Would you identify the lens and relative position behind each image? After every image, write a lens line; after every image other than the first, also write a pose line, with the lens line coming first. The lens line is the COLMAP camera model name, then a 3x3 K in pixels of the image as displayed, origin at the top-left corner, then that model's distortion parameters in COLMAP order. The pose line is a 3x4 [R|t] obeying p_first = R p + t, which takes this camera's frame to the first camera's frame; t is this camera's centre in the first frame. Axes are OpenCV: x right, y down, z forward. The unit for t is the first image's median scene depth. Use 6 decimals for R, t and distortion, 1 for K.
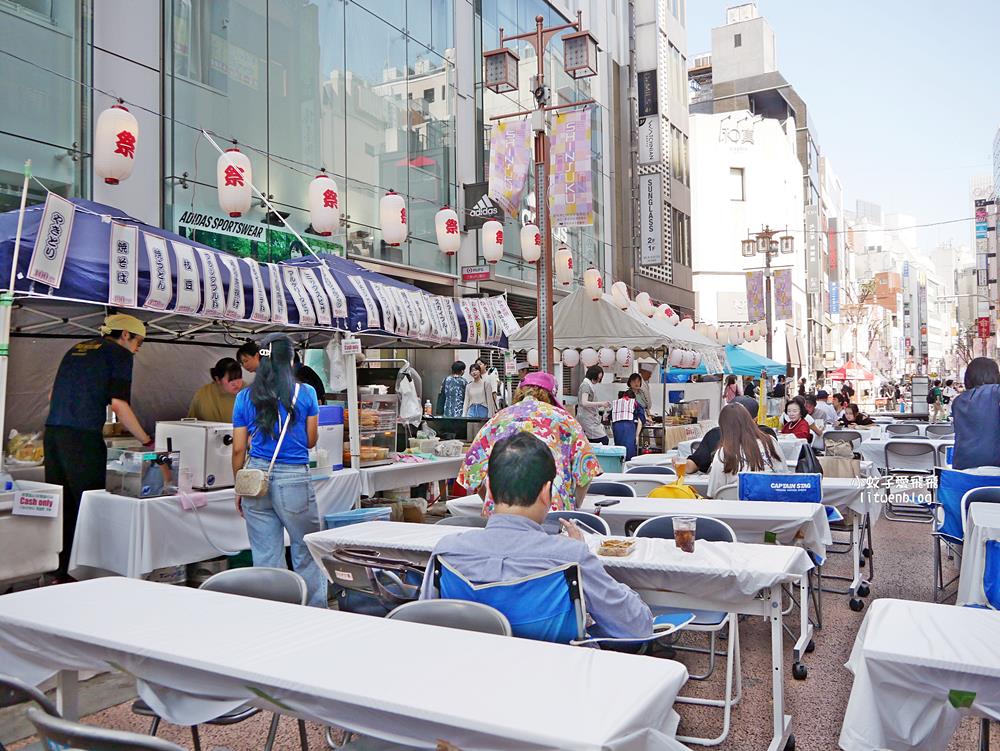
lens RADIAL K [[833.1, 0, 498.8], [0, 833.1, 374.6], [0, 0, 1]] dist [-0.057620, 0.024791]
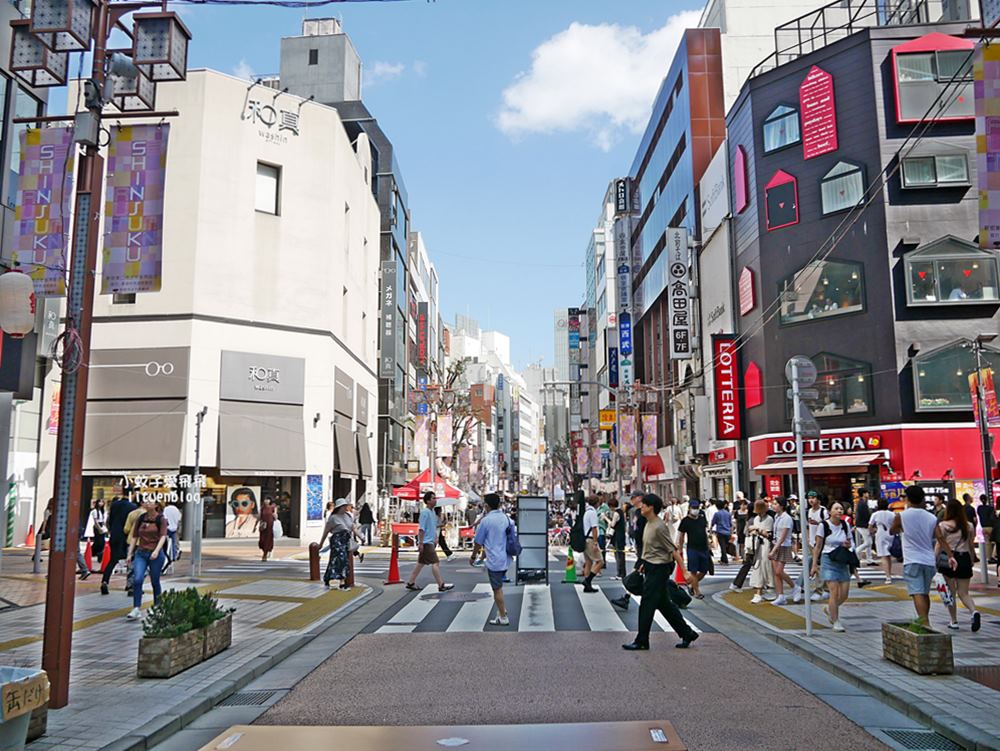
lens RADIAL K [[833.1, 0, 497.8], [0, 833.1, 374.2], [0, 0, 1]] dist [-0.057620, 0.024791]
pose [[0.896124, 0.072795, 0.437794, 0.520744], [-0.012462, 0.990195, -0.139137, -0.001143], [-0.443630, 0.119228, 0.888244, 1.077358]]
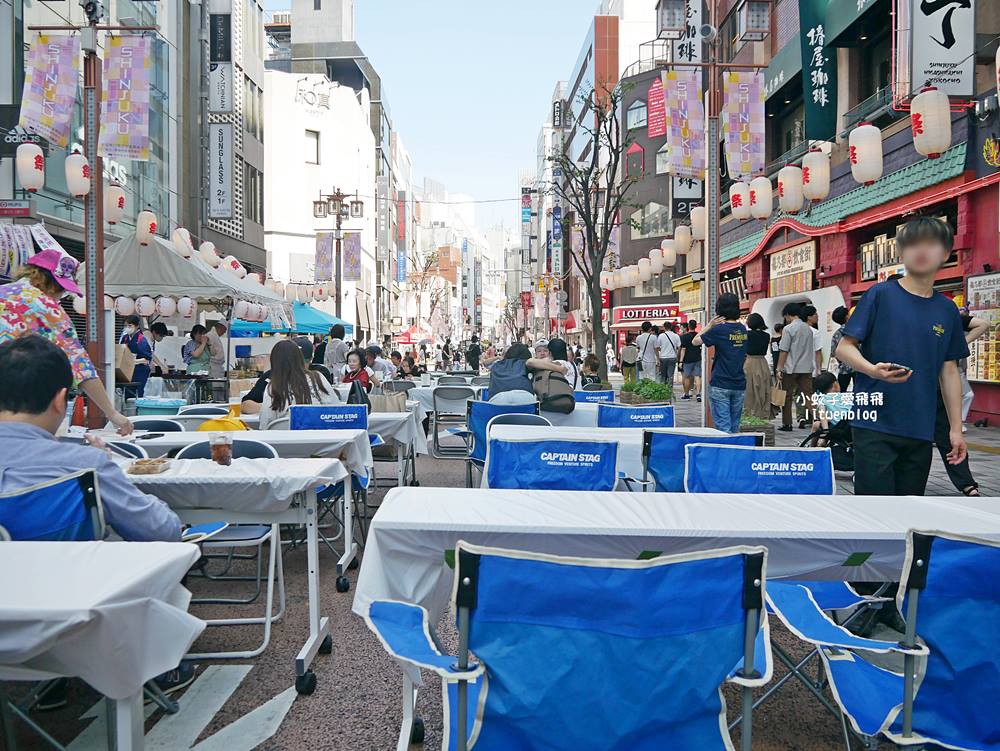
lens RADIAL K [[833.1, 0, 503.5], [0, 833.1, 372.0], [0, 0, 1]] dist [-0.057620, 0.024791]
pose [[0.873919, -0.001635, 0.486069, 0.006581], [-0.017659, 0.999227, 0.035110, 0.010493], [-0.485751, -0.039267, 0.873215, -0.005208]]
